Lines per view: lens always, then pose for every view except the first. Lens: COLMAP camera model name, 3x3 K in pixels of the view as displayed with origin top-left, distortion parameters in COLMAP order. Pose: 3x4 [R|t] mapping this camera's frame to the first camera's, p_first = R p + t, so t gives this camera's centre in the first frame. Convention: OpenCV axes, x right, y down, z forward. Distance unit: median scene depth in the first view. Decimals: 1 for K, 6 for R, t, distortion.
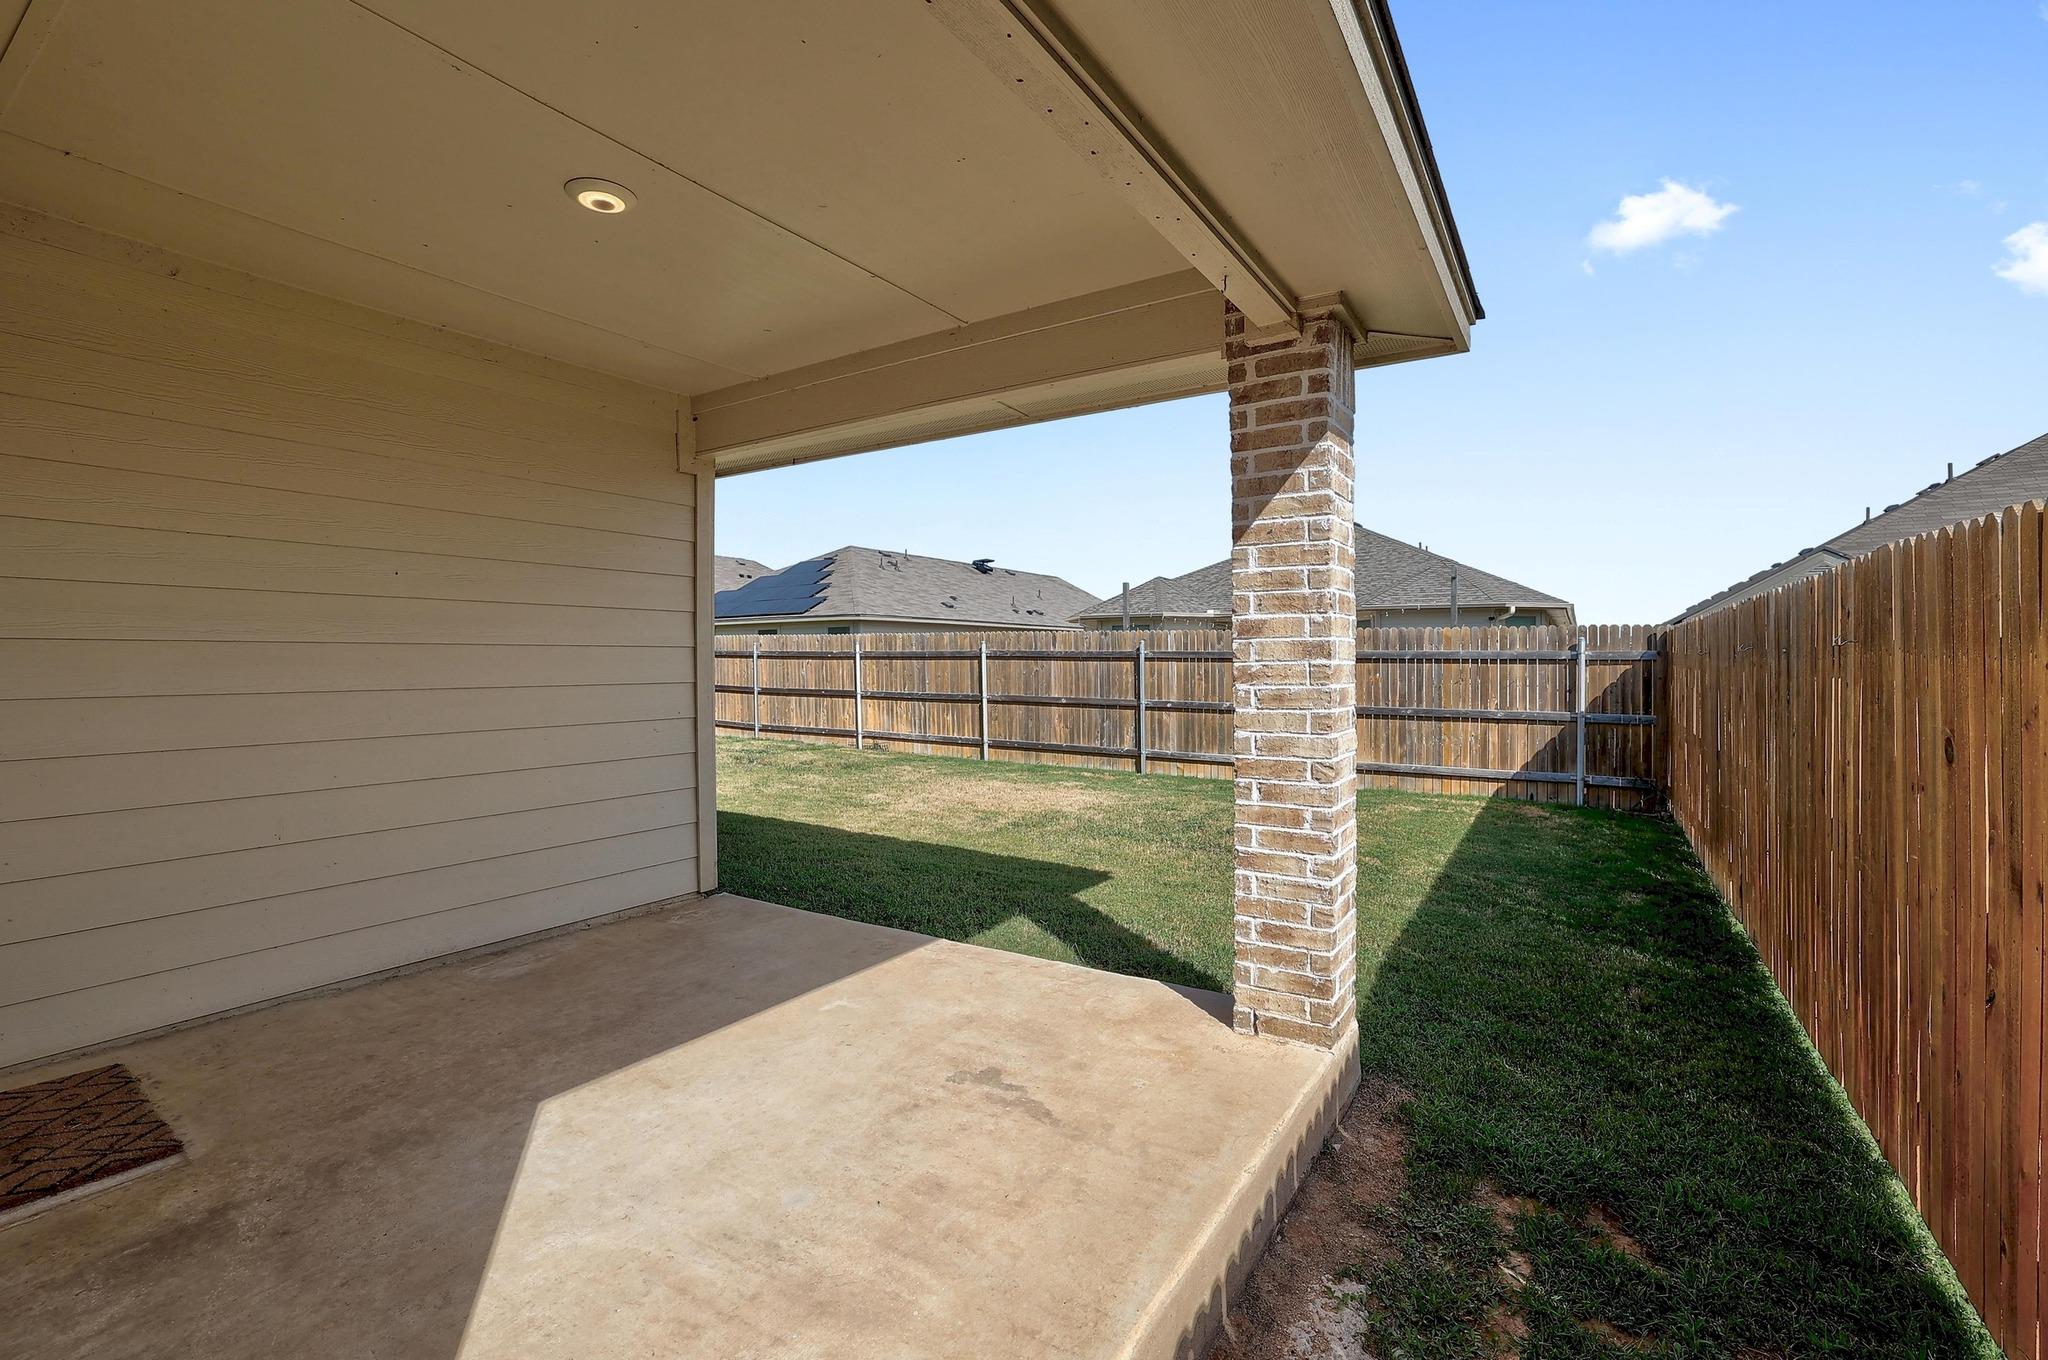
lens RADIAL K [[881.0, 0, 1021.2], [0, 881.0, 660.8], [0, 0, 1]] dist [-0.048617, 0.016655]
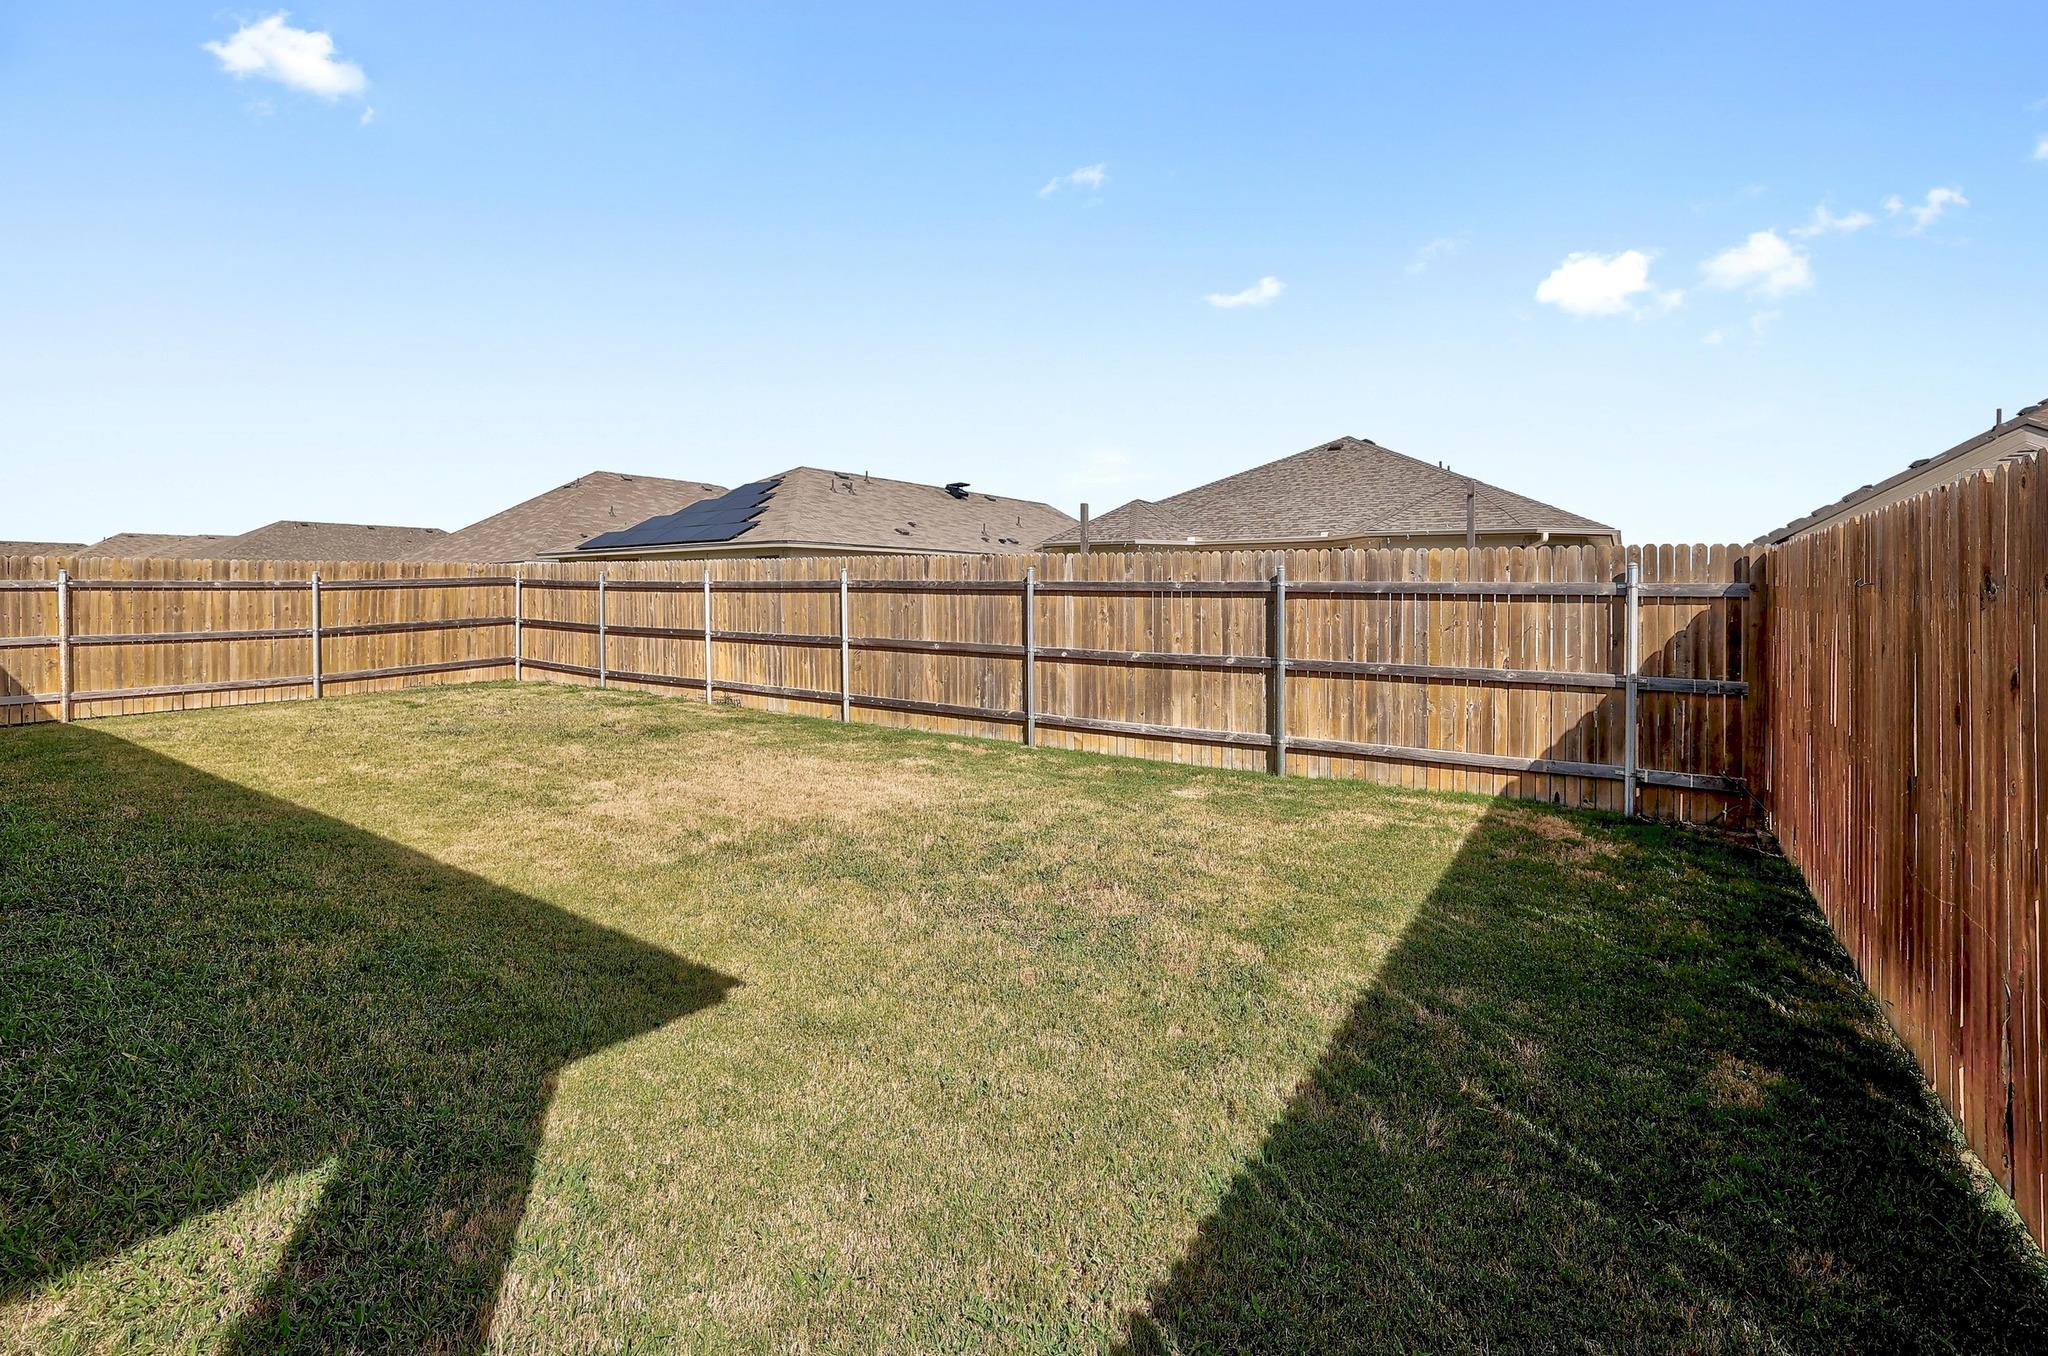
lens RADIAL K [[901.5, 0, 1024.1], [0, 901.5, 591.1], [0, 0, 1]] dist [-0.033905, 0.008205]
pose [[0.999712, 0.005810, -0.023266, 0.149801], [-0.005925, 0.999971, -0.004877, 0.000788], [0.023237, 0.005013, 0.999717, 0.234510]]
